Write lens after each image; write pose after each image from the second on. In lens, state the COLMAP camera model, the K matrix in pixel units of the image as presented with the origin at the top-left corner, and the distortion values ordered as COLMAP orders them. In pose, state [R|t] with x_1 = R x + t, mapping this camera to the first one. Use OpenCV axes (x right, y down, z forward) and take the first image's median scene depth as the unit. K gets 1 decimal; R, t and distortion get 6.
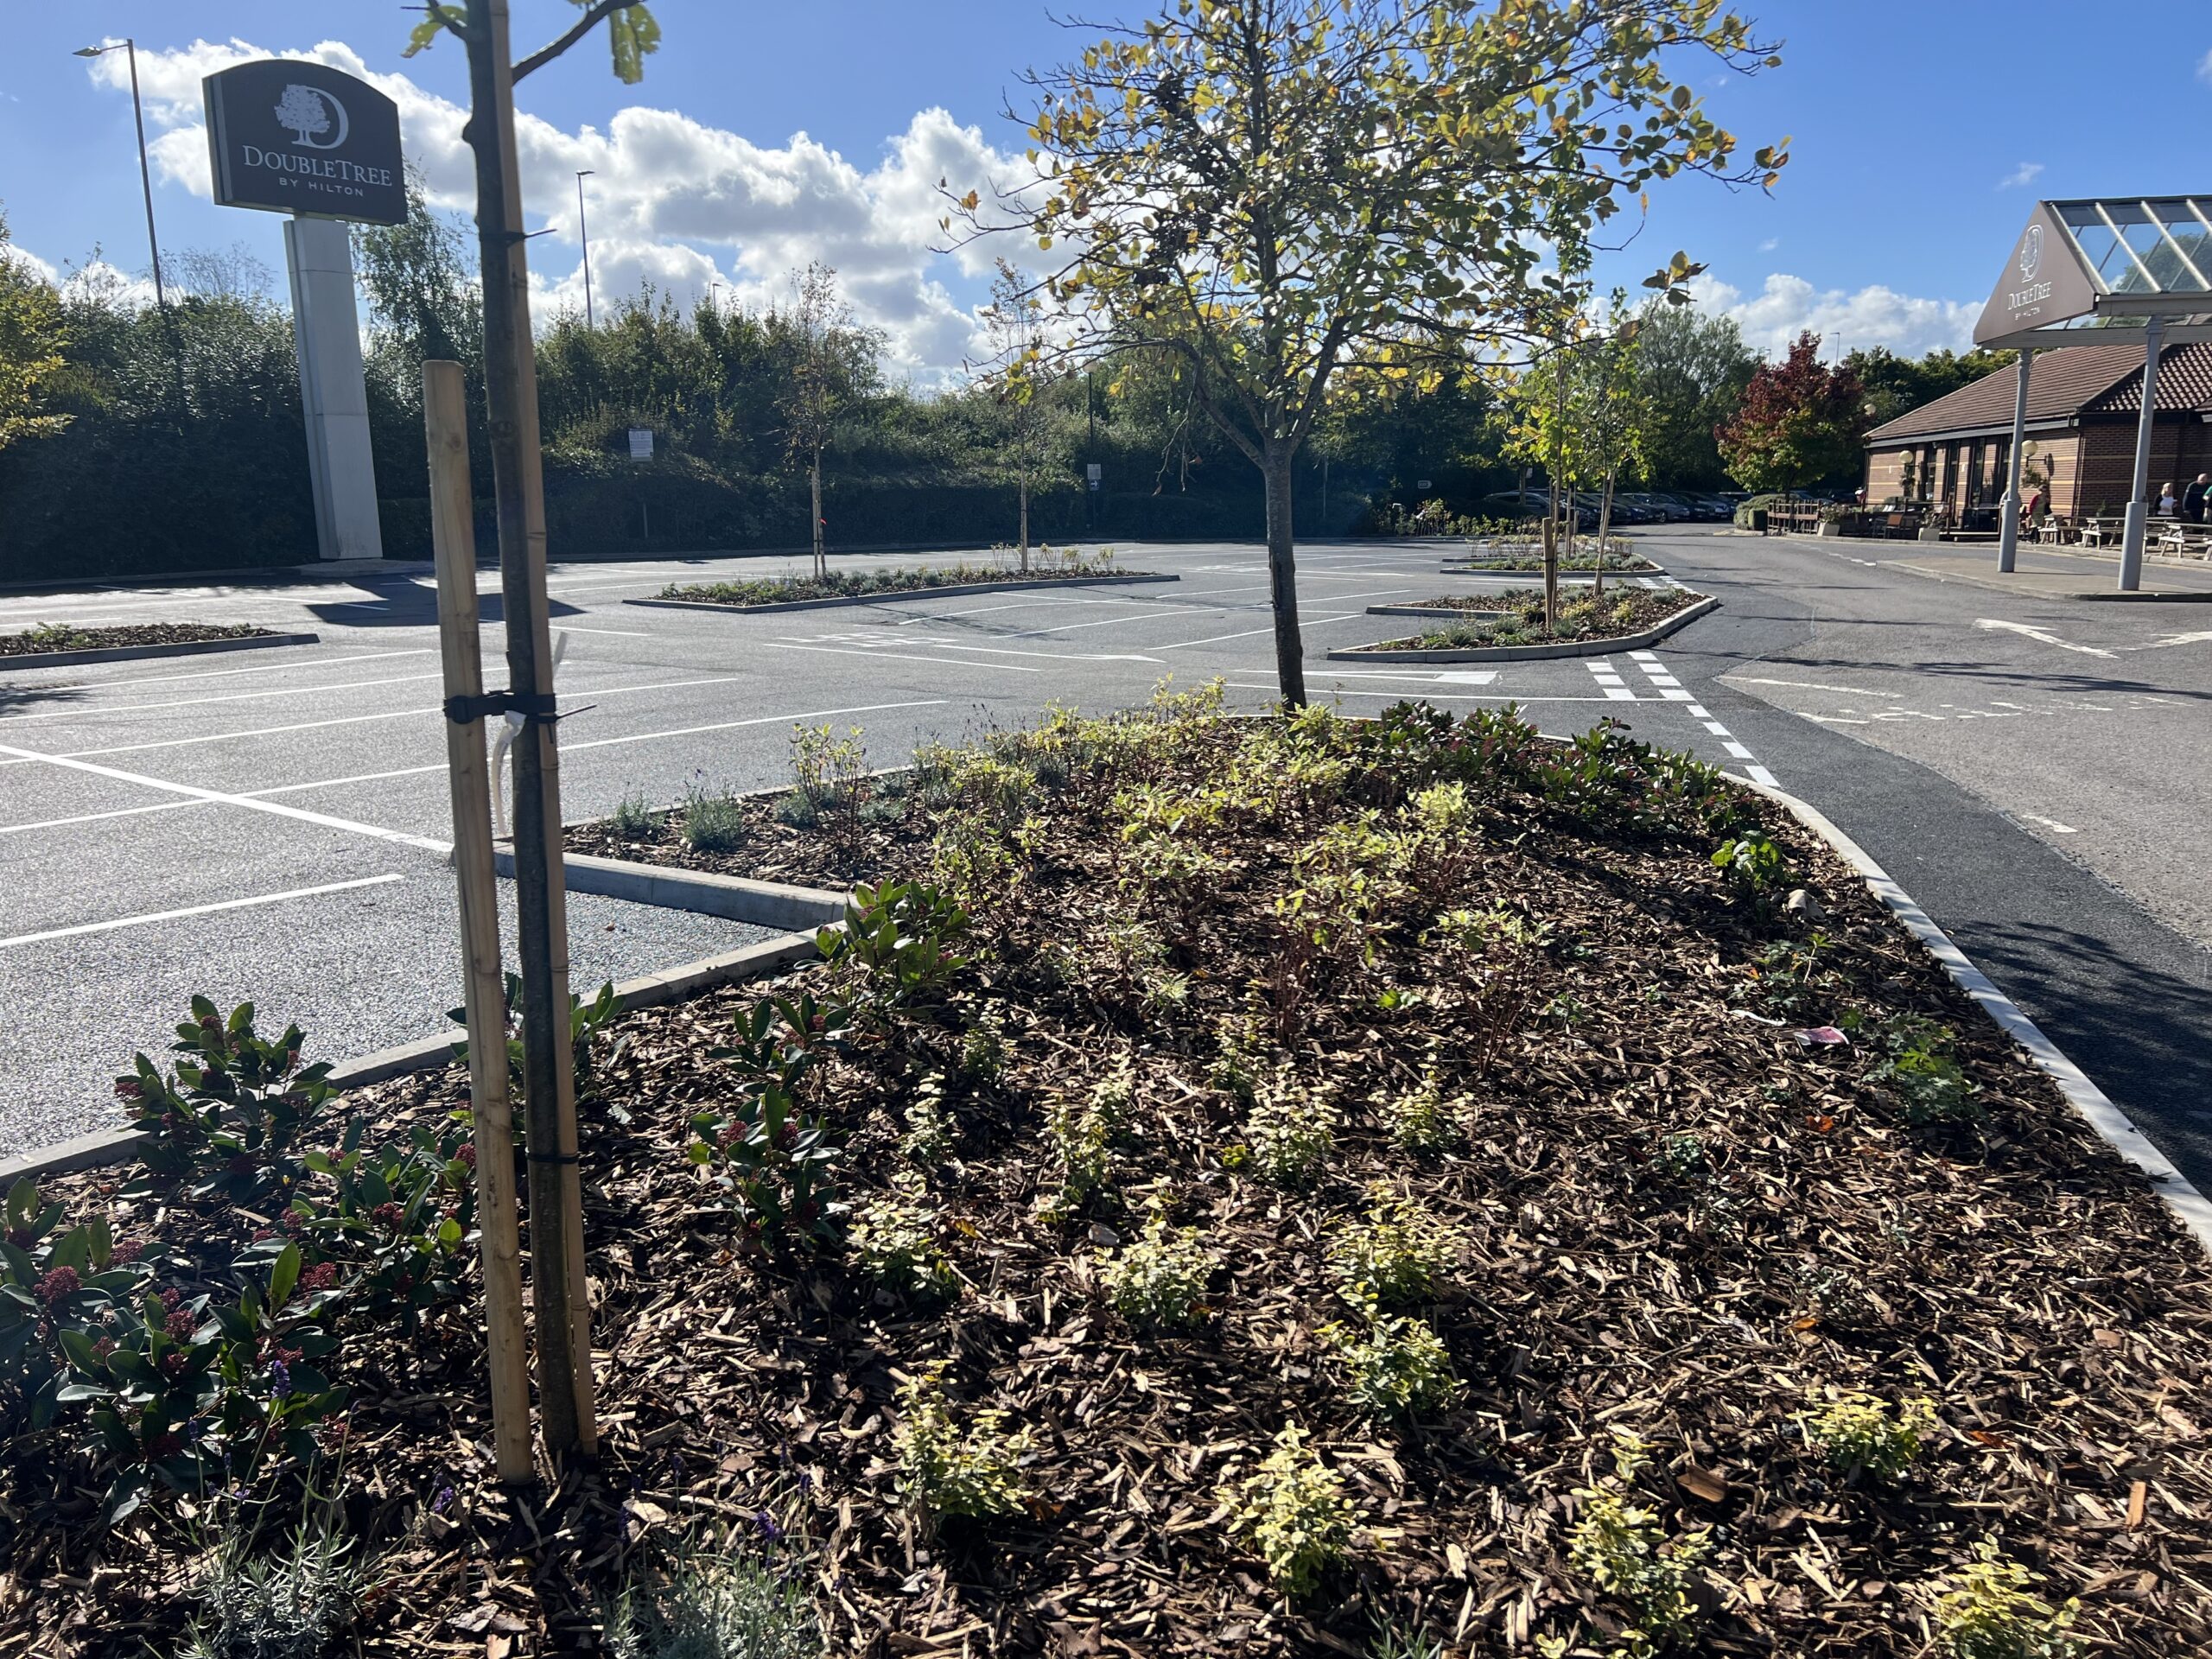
lens RADIAL K [[1703.4, 0, 1107.2], [0, 1703.4, 823.9], [0, 0, 1]] dist [-0.013042, -0.009715]
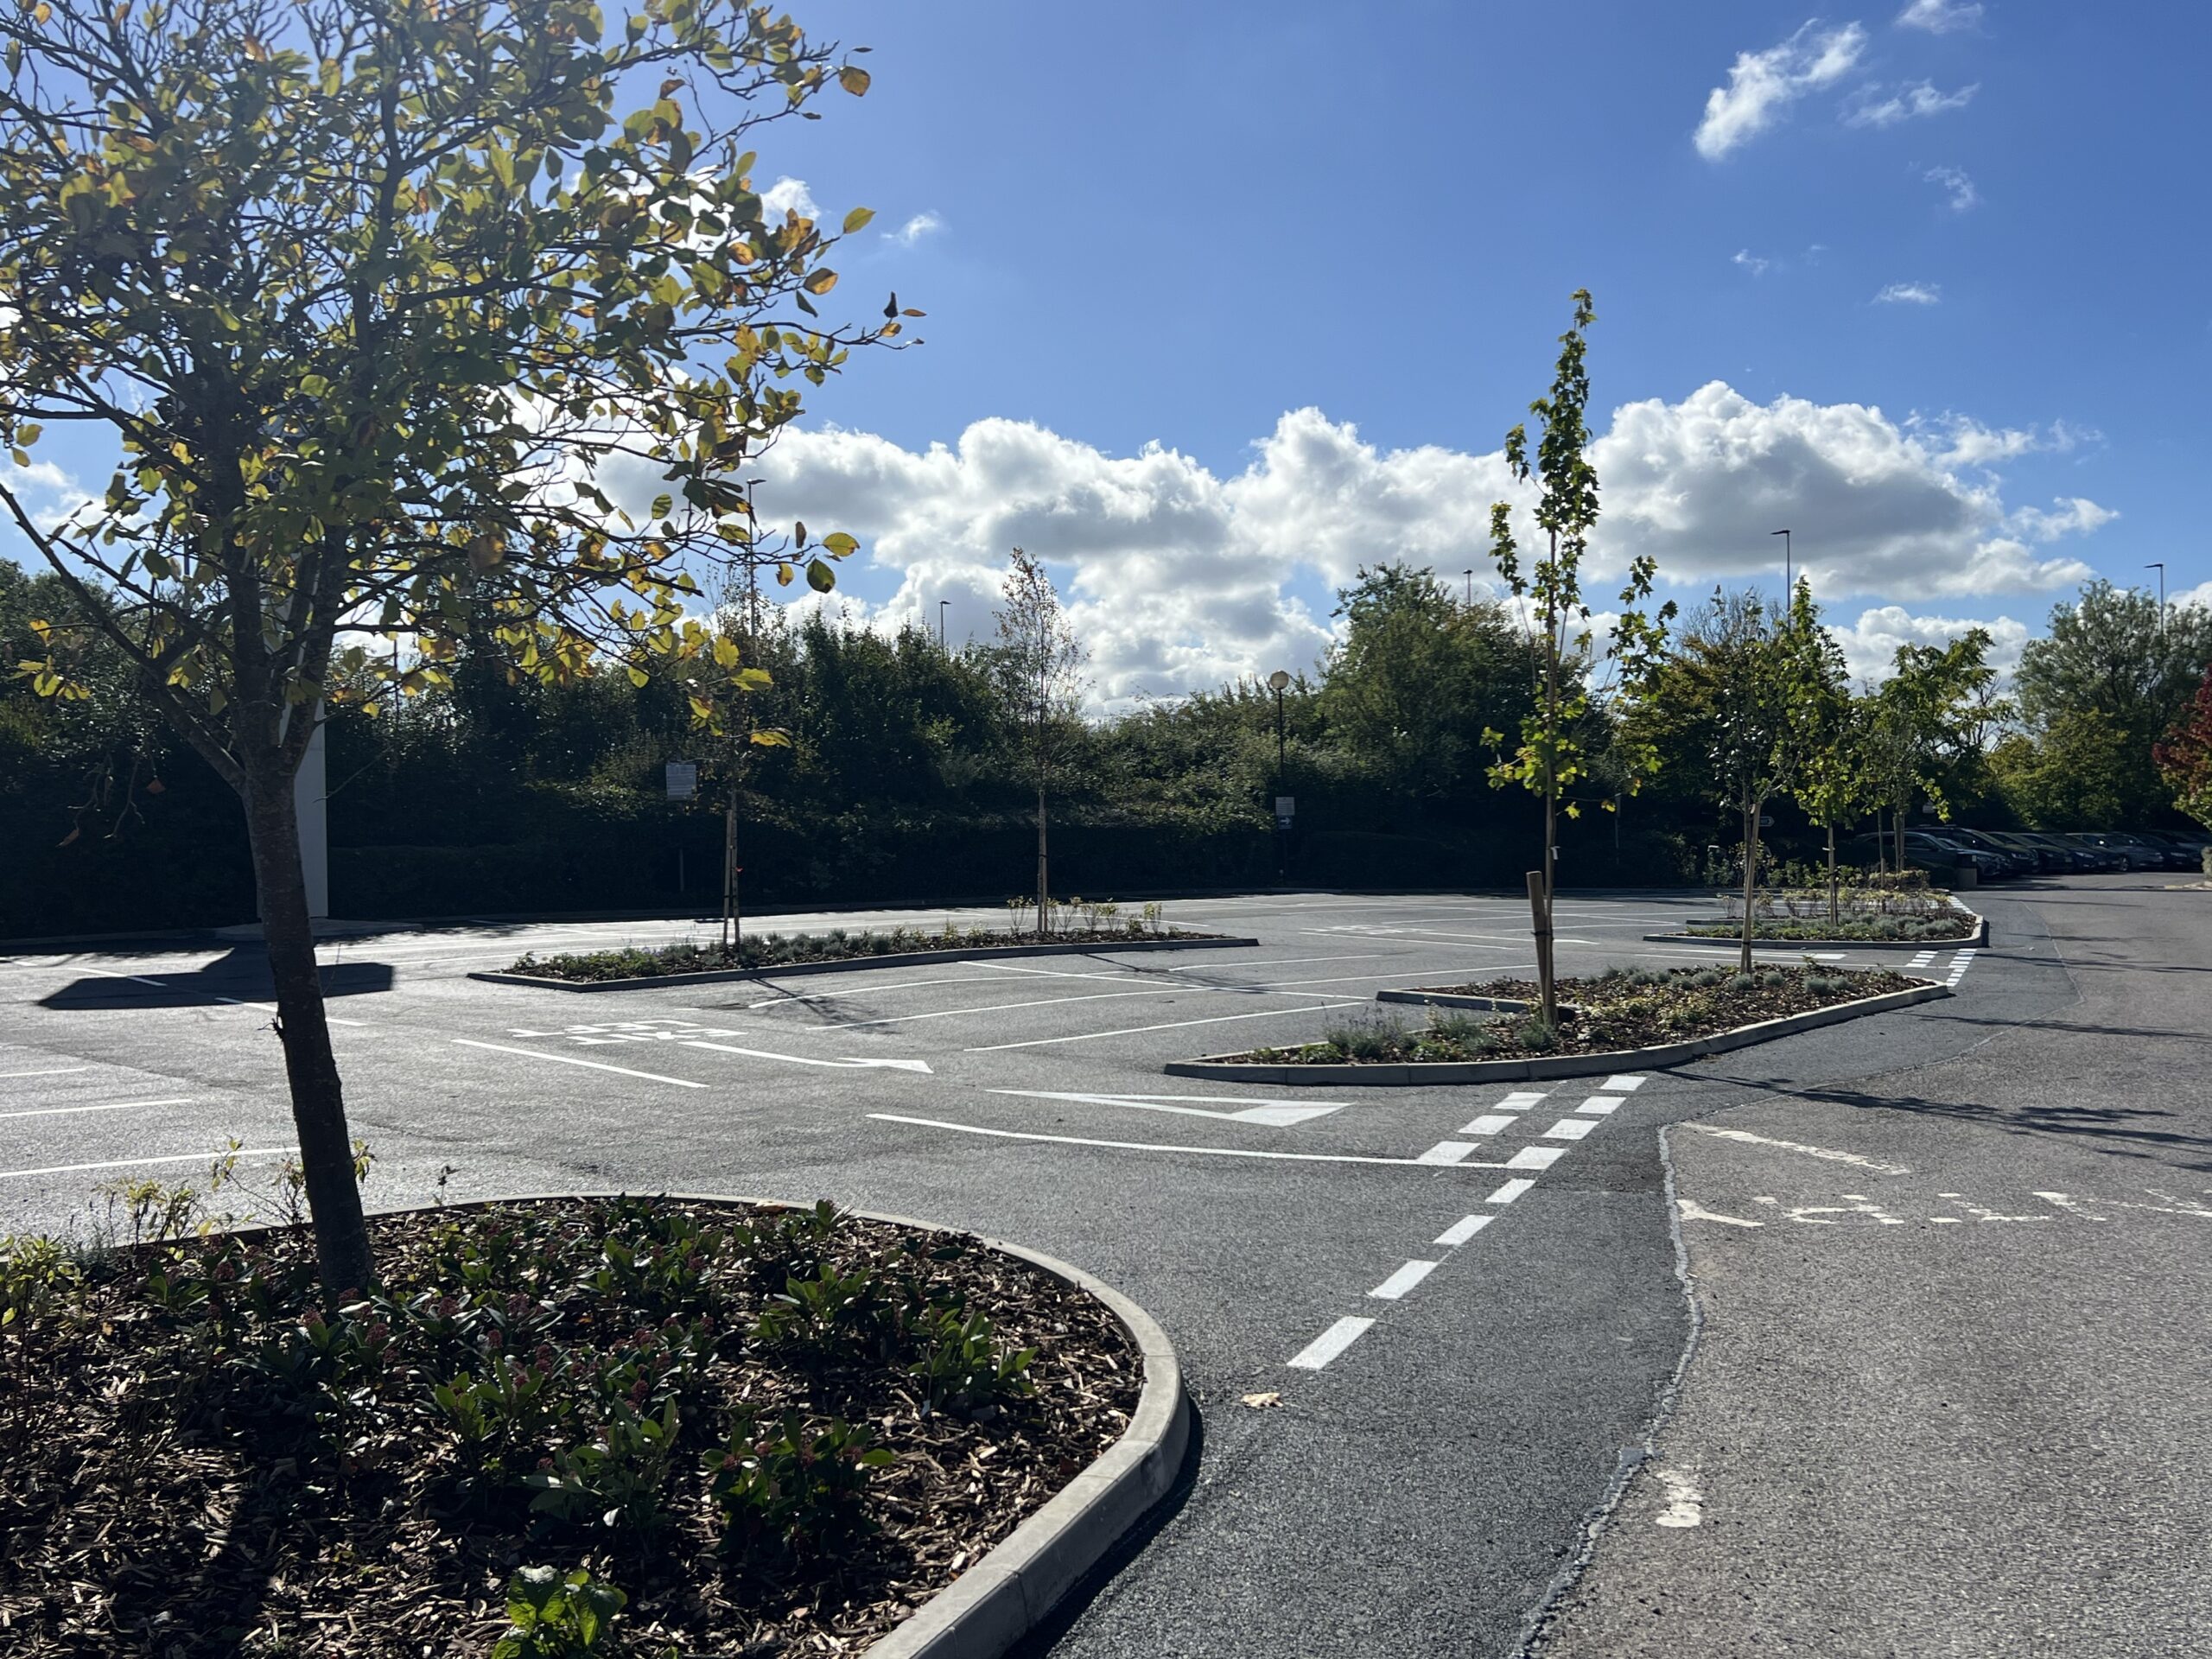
lens RADIAL K [[1996.3, 0, 1107.8], [0, 1996.3, 831.4], [0, 0, 1]] dist [0.180301, 0.001042]
pose [[0.980516, -0.007116, -0.196310, 0.090957], [-0.030397, 0.981810, -0.187415, -0.013591], [0.194072, 0.189731, 0.962465, 0.066220]]
